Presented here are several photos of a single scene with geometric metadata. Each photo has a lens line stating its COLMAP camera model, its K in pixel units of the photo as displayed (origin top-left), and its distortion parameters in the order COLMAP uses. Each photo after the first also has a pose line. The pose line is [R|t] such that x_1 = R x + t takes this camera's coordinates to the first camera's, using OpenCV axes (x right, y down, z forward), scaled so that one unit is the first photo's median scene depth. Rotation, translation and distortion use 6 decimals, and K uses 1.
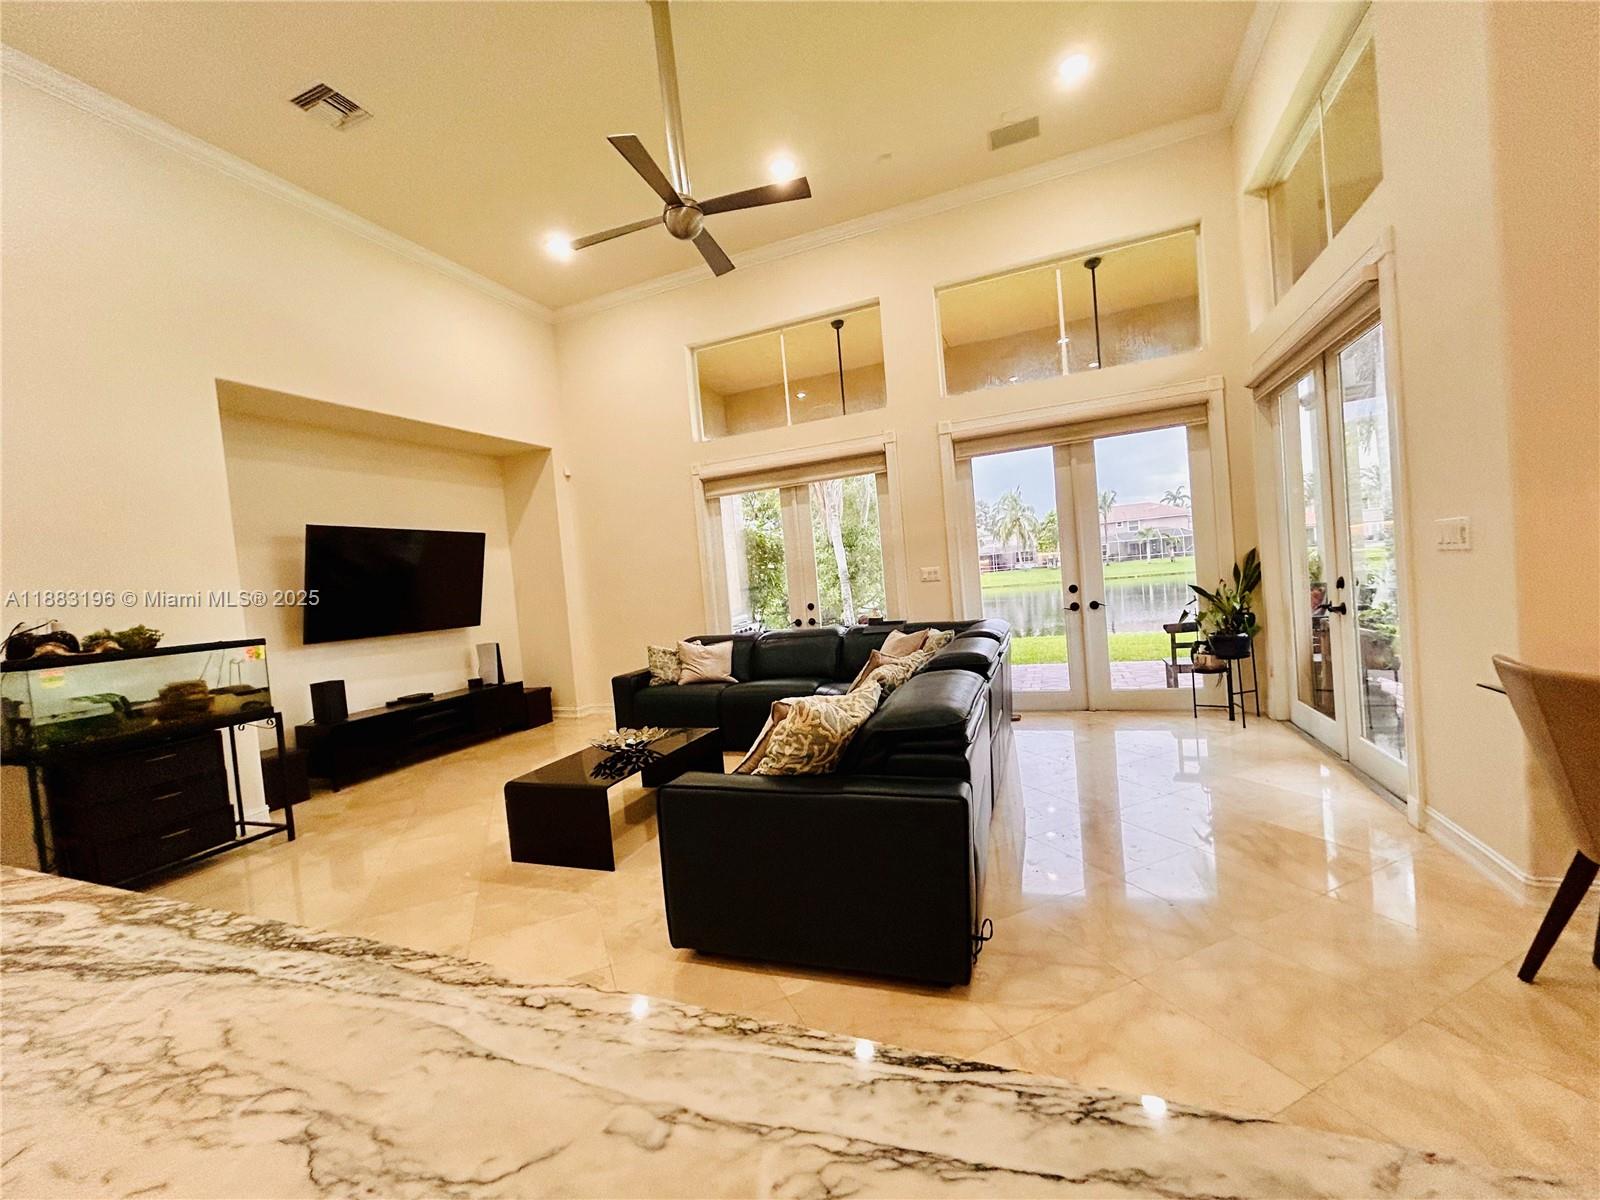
lens RADIAL K [[643.7, 0, 800.0], [0, 643.7, 600.0], [0, 0, 1]] dist [0.000688, 0.000190]
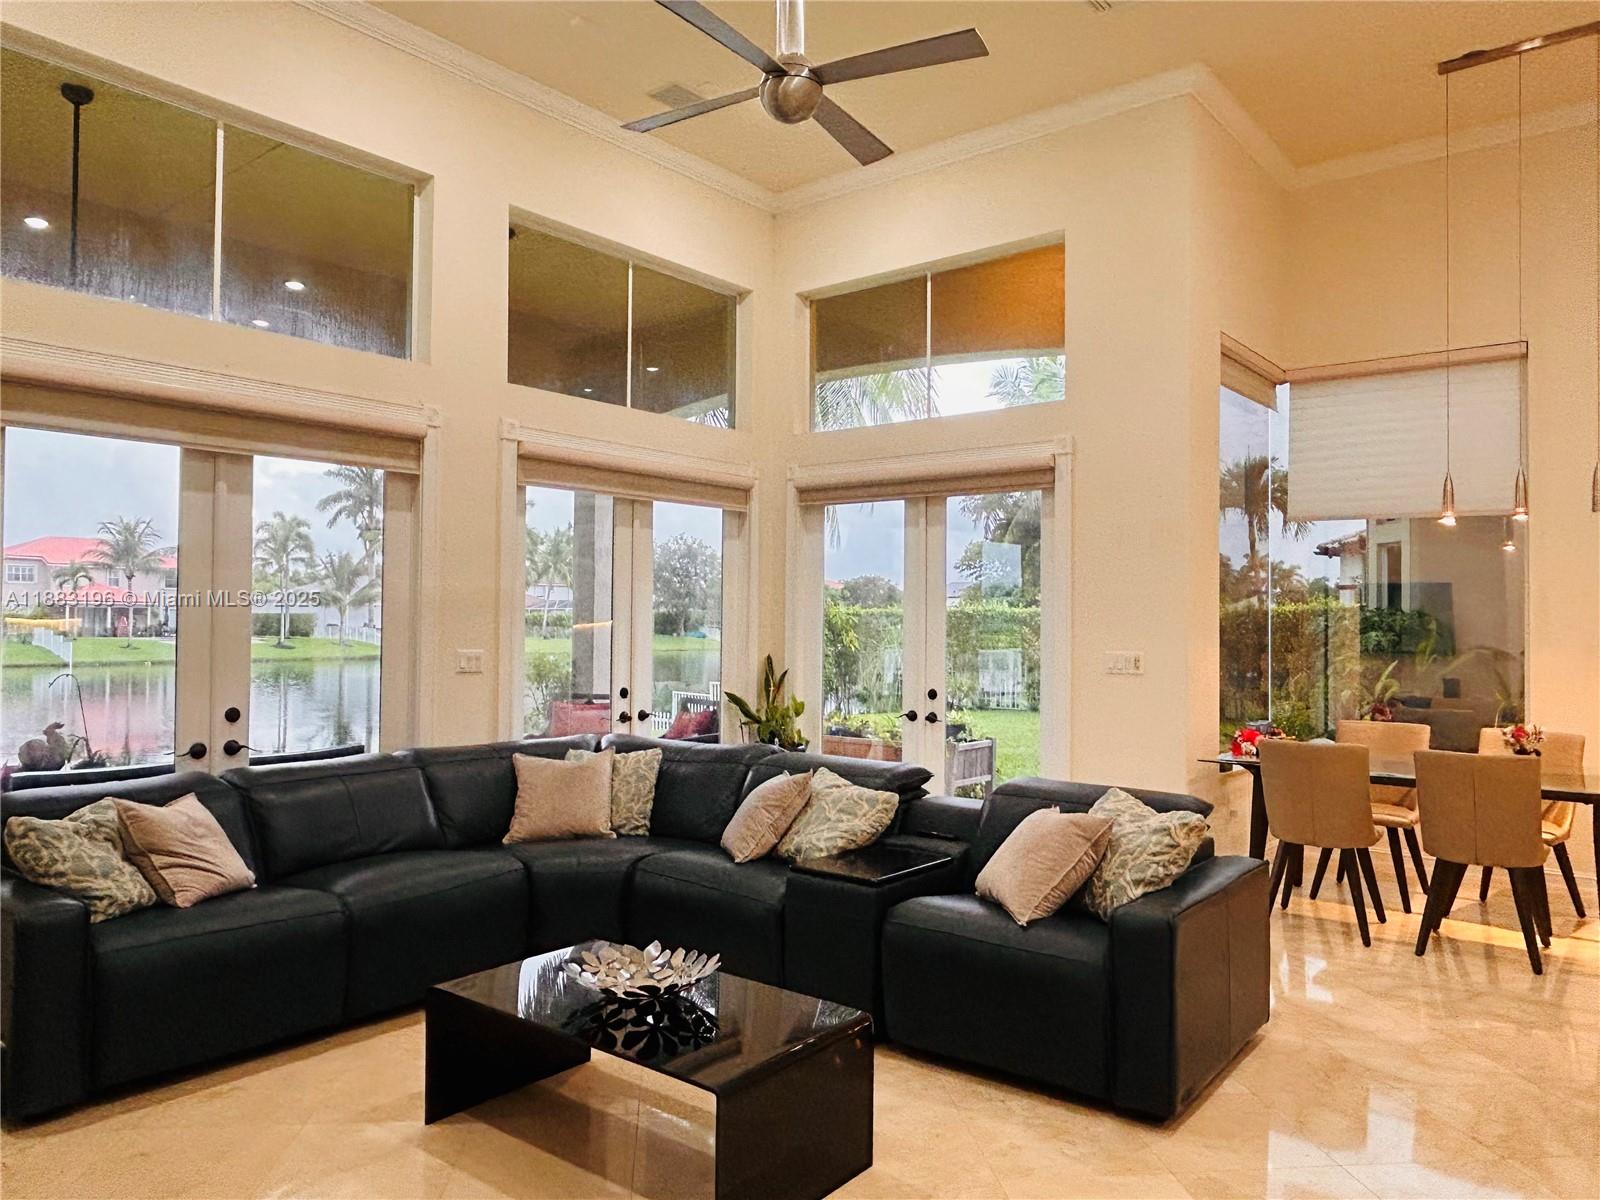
lens RADIAL K [[1100.8, 0, 800.0], [0, 1100.8, 600.0], [0, 0, 1]] dist [0.001038, 0.000485]
pose [[0.302310, 0.115296, 0.946211, -0.670916], [0.008366, 0.992299, -0.123585, 0.032031], [-0.953173, 0.045277, 0.299017, 0.406258]]
